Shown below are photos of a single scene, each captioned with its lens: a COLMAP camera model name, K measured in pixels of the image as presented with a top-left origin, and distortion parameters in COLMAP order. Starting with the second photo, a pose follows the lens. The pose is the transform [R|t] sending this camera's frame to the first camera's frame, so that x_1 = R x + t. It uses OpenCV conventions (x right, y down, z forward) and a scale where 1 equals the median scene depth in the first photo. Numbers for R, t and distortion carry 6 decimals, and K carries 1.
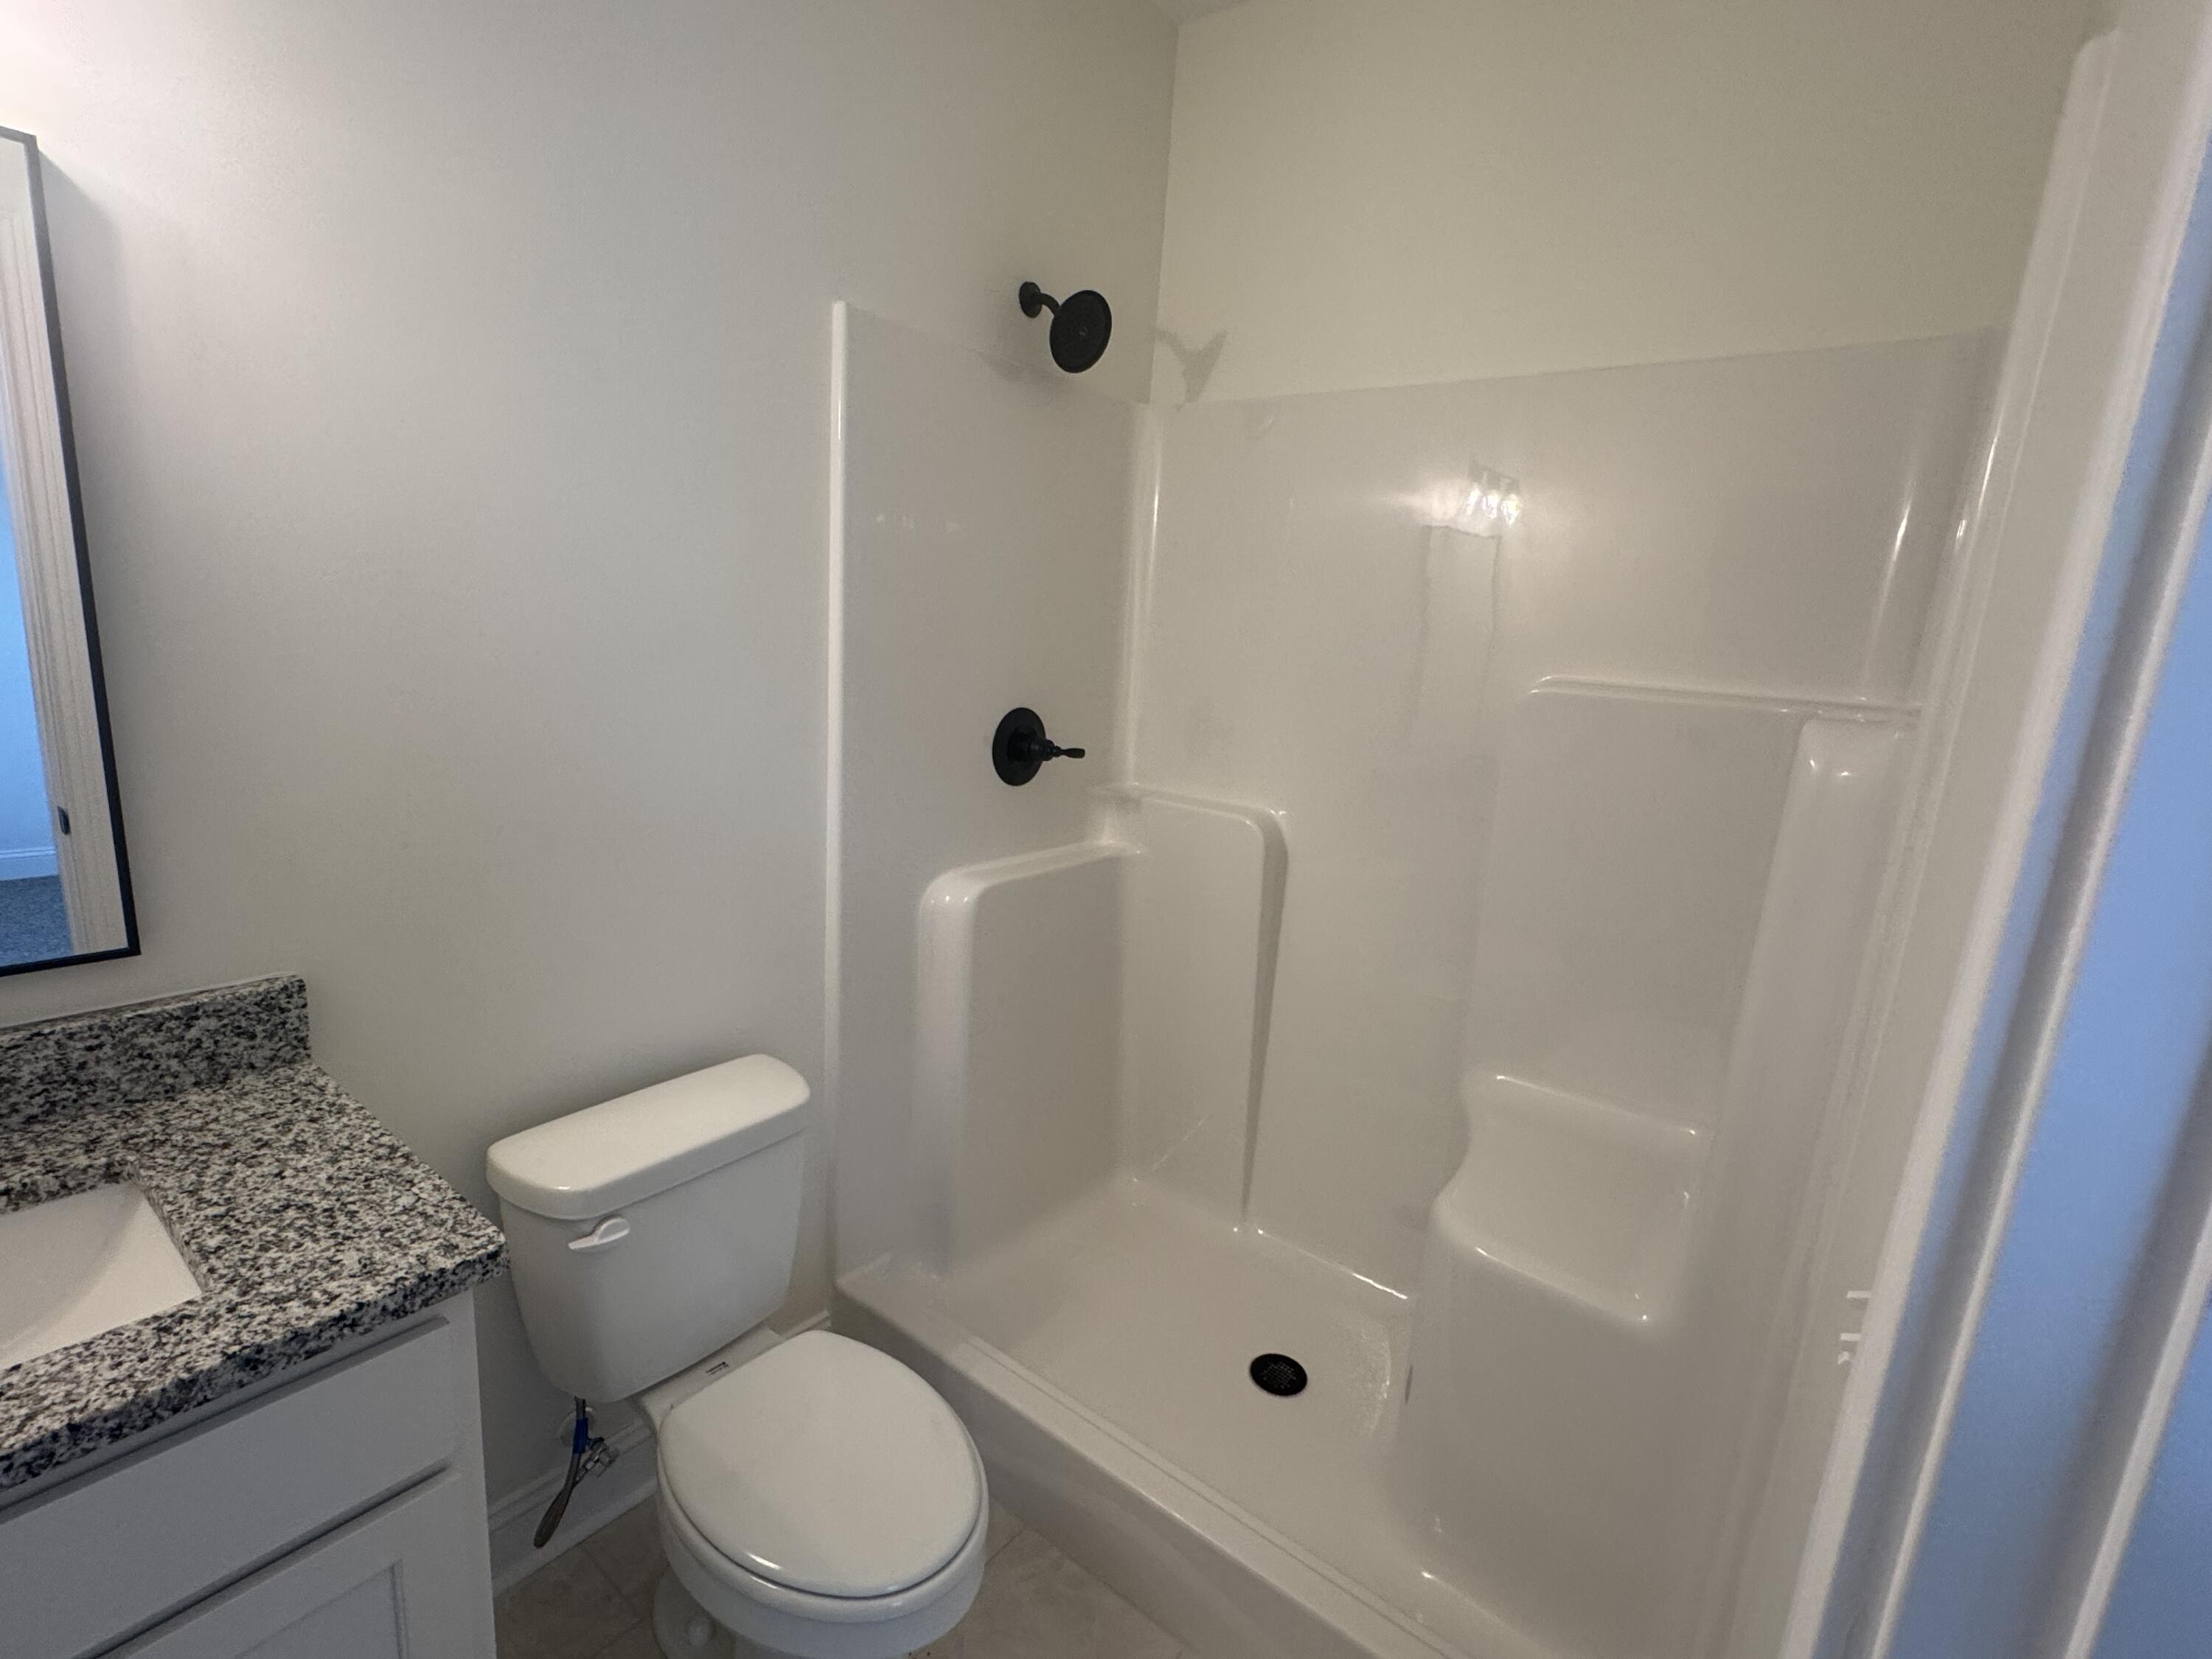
lens RADIAL K [[1011.9, 0, 1102.5], [0, 1011.9, 832.0], [0, 0, 1]] dist [-0.001394, -0.001242]
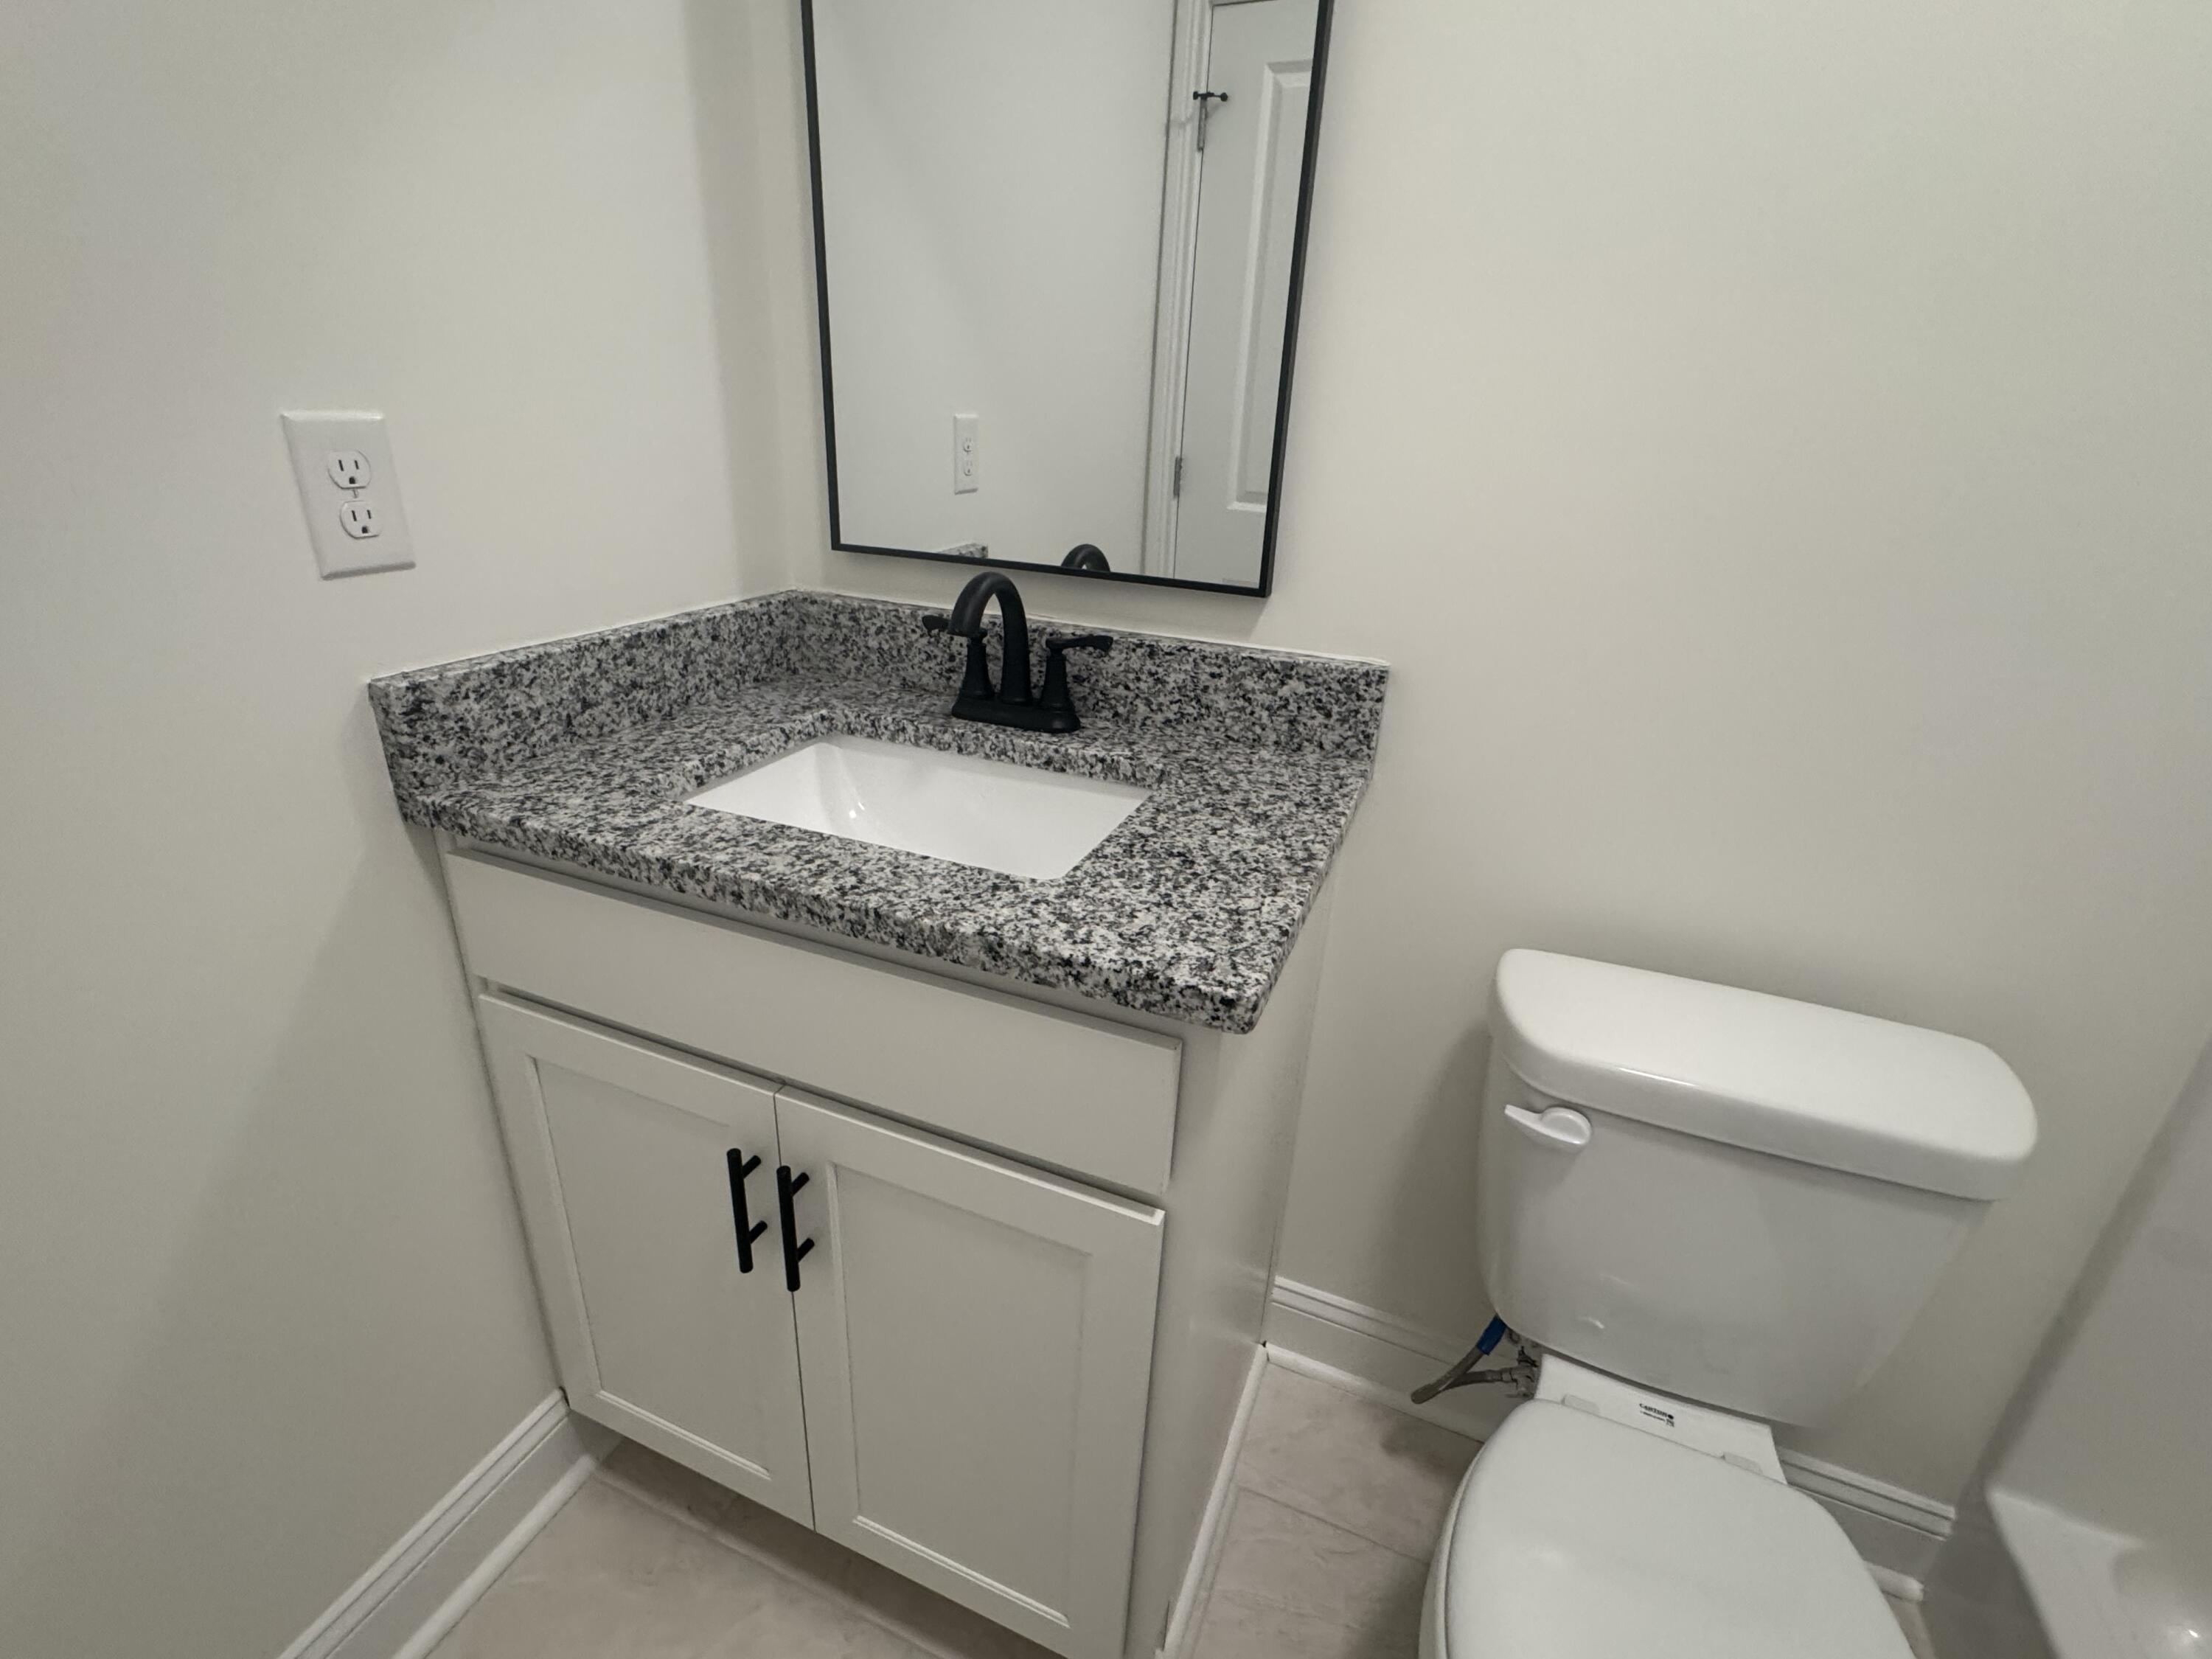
lens RADIAL K [[1011.9, 0, 1102.5], [0, 1011.9, 832.0], [0, 0, 1]] dist [-0.001394, -0.001242]
pose [[0.265260, 0.322147, -0.908768, -0.001566], [-0.220216, 0.937861, 0.268182, 0.103395], [0.938692, 0.128987, 0.319719, 0.541902]]
